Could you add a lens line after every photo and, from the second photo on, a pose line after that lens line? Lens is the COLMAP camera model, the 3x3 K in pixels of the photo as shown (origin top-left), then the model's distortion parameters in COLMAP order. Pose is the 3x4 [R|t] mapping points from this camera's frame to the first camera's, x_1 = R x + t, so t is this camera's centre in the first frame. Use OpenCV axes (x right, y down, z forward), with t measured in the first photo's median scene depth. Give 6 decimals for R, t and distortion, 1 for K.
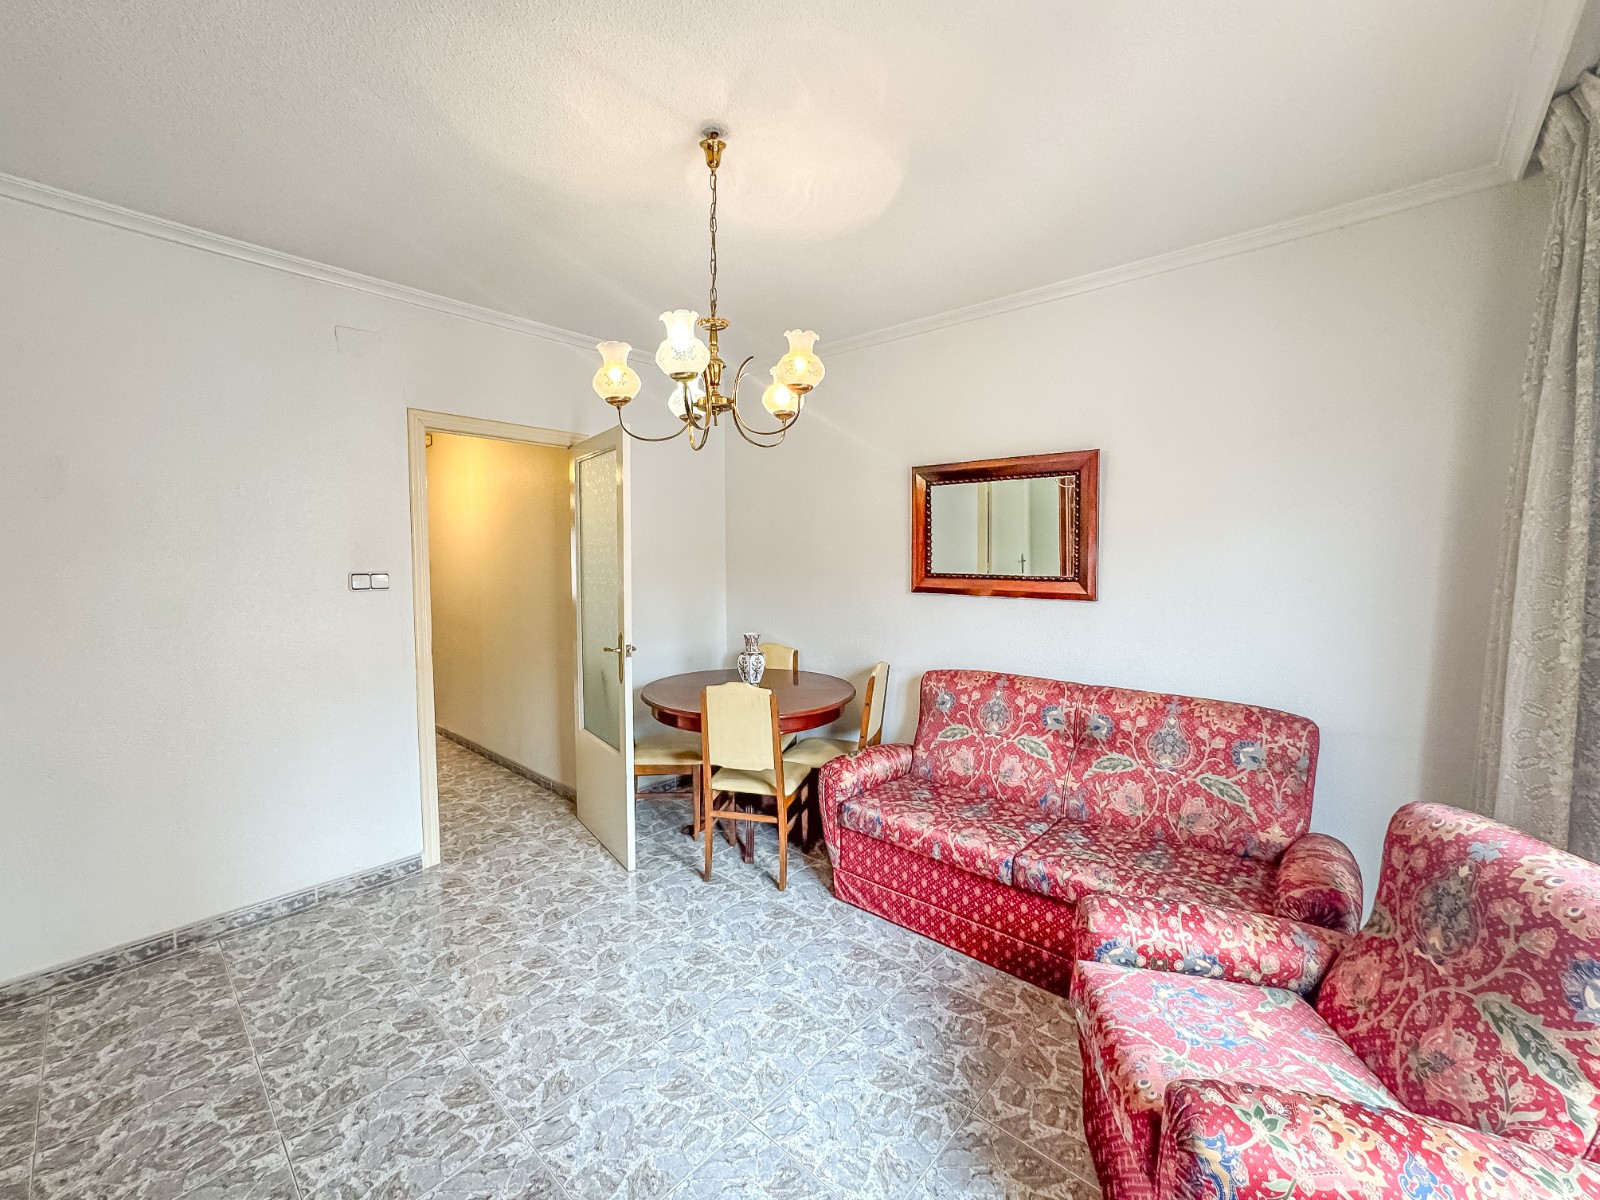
lens RADIAL K [[653.6, 0, 802.7], [0, 653.6, 602.6], [0, 0, 1]] dist [-0.038629, 0.016866]
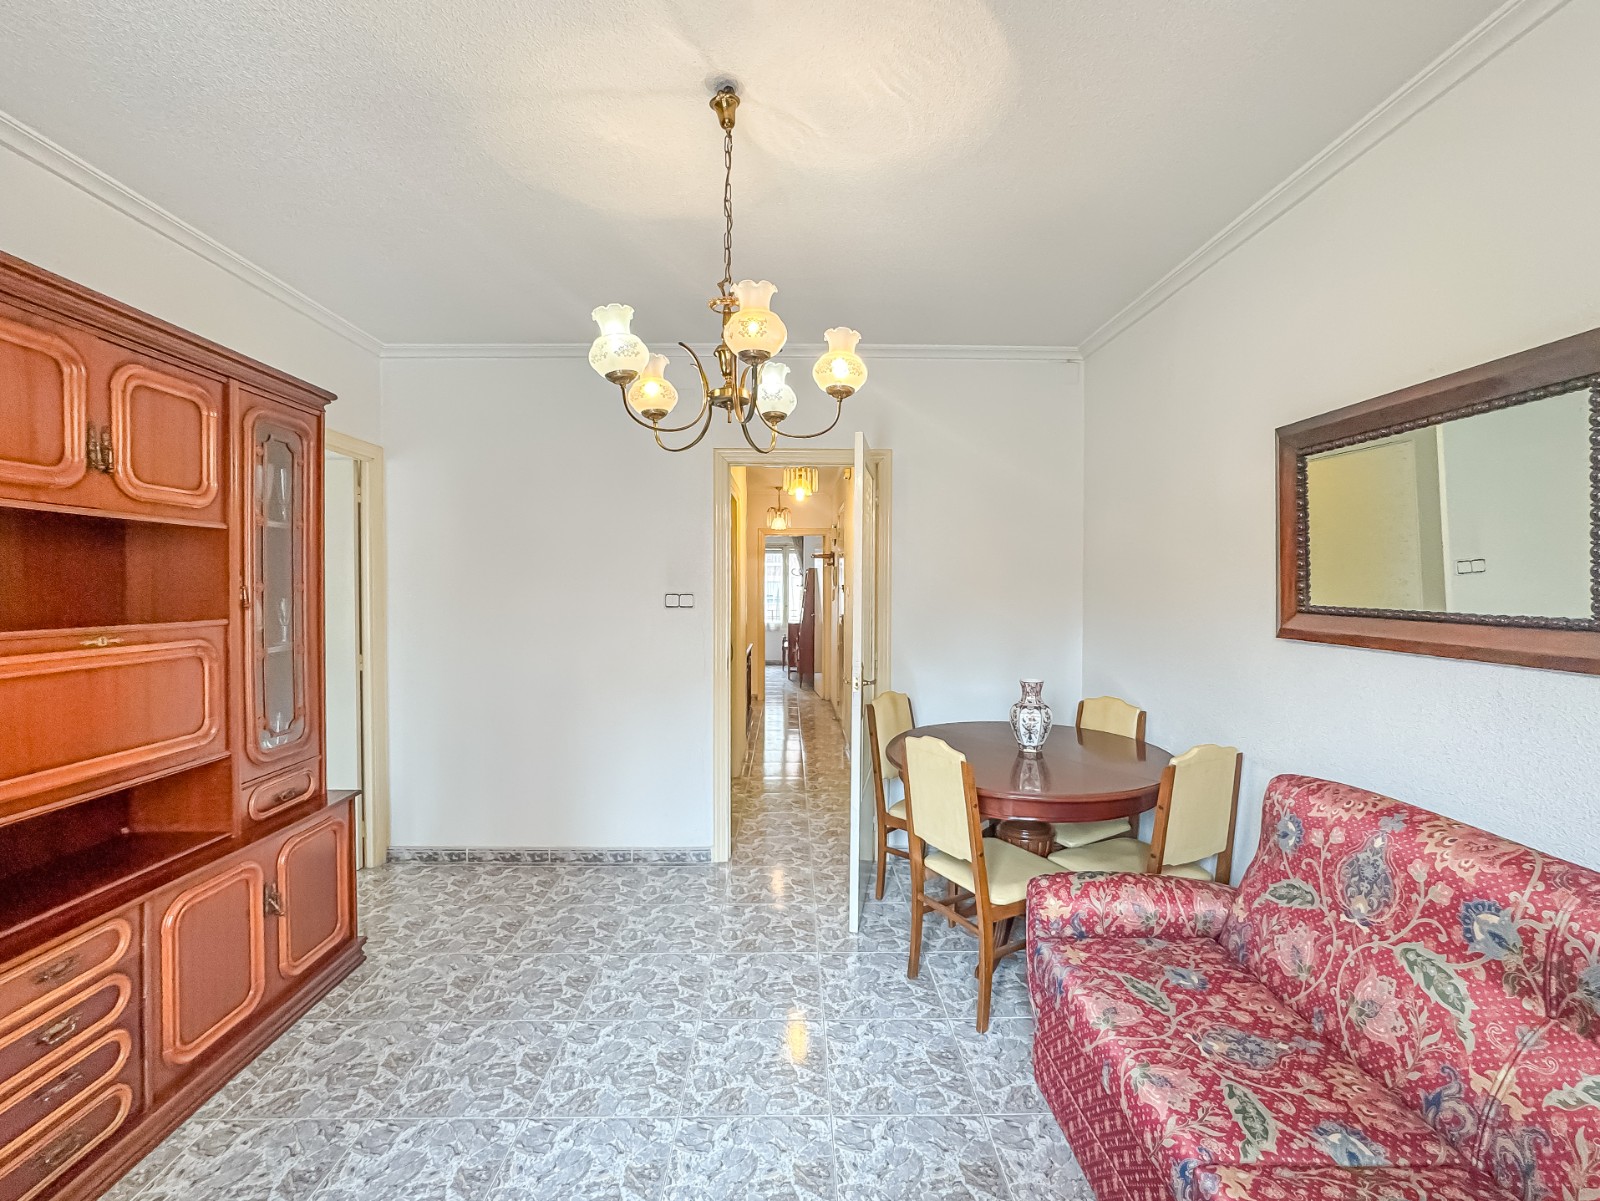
lens RADIAL K [[680.9, 0, 793.0], [0, 680.9, 602.6], [0, 0, 1]] dist [-0.035875, 0.016927]
pose [[0.680035, 0.019200, -0.732928, 0.382991], [-0.053415, 0.998298, -0.023409, -0.012029], [0.731231, 0.055069, 0.679903, 0.310835]]
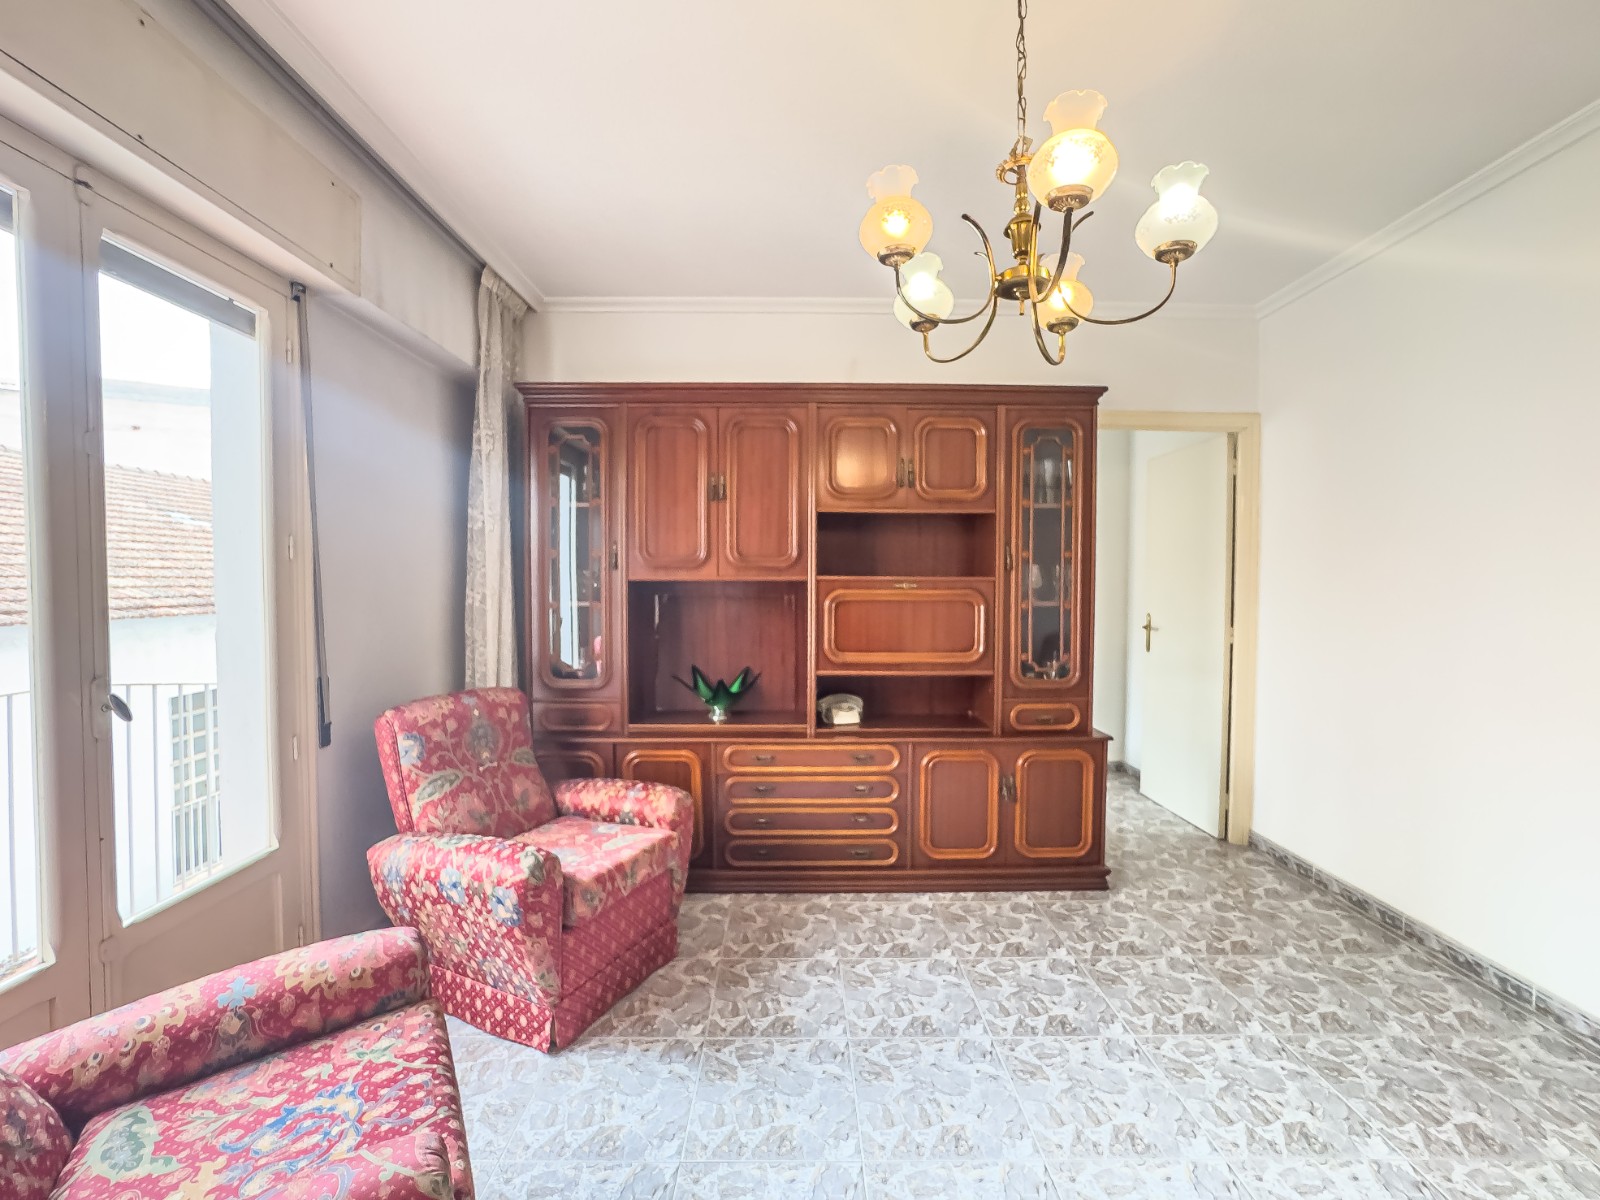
lens RADIAL K [[672.3, 0, 812.6], [0, 672.3, 601.2], [0, 0, 1]] dist [-0.026852, 0.014655]
pose [[-0.722588, 0.018825, -0.691022, 0.341634], [-0.051265, 0.995417, 0.080725, -0.010245], [0.689375, 0.093756, -0.718312, 0.917482]]
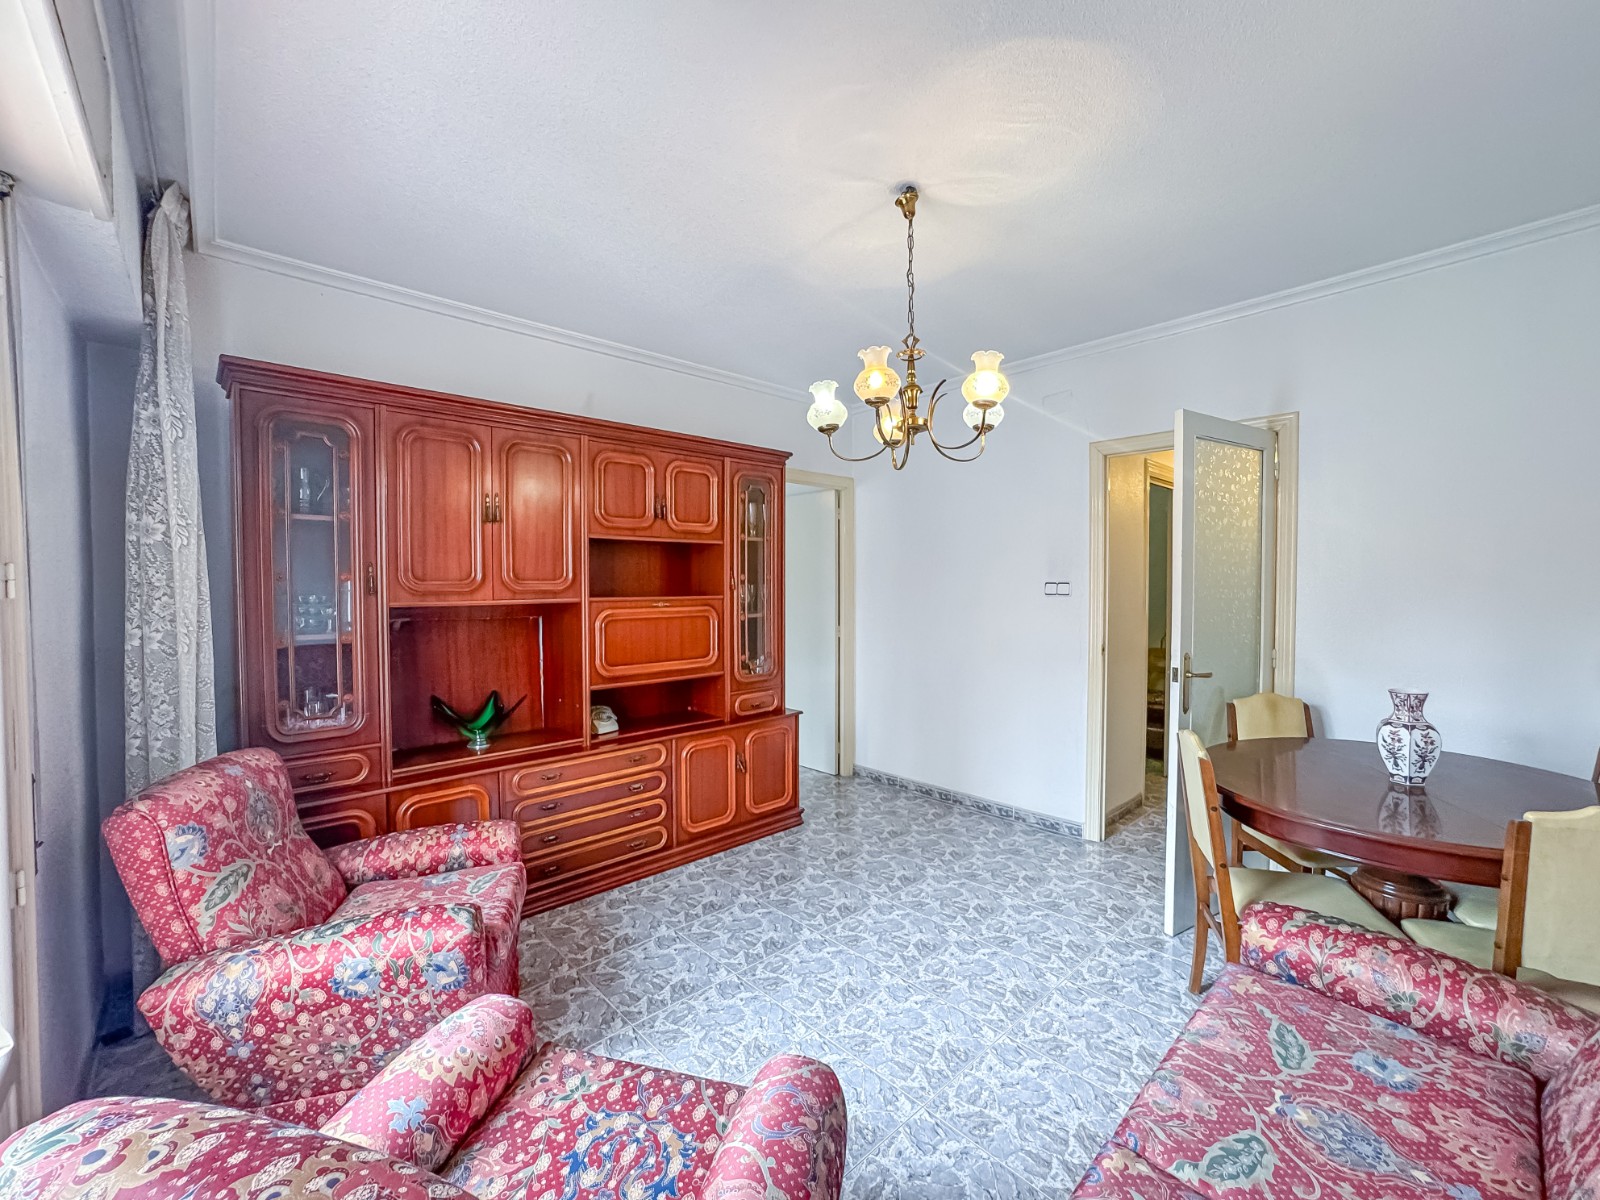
lens RADIAL K [[653.6, 0, 802.7], [0, 653.6, 602.6], [0, 0, 1]] dist [-0.038629, 0.016866]
pose [[-0.082792, 0.030929, -0.996087, 0.656745], [-0.067106, 0.997077, 0.036538, -0.020321], [0.994305, 0.069868, -0.080474, 0.612051]]
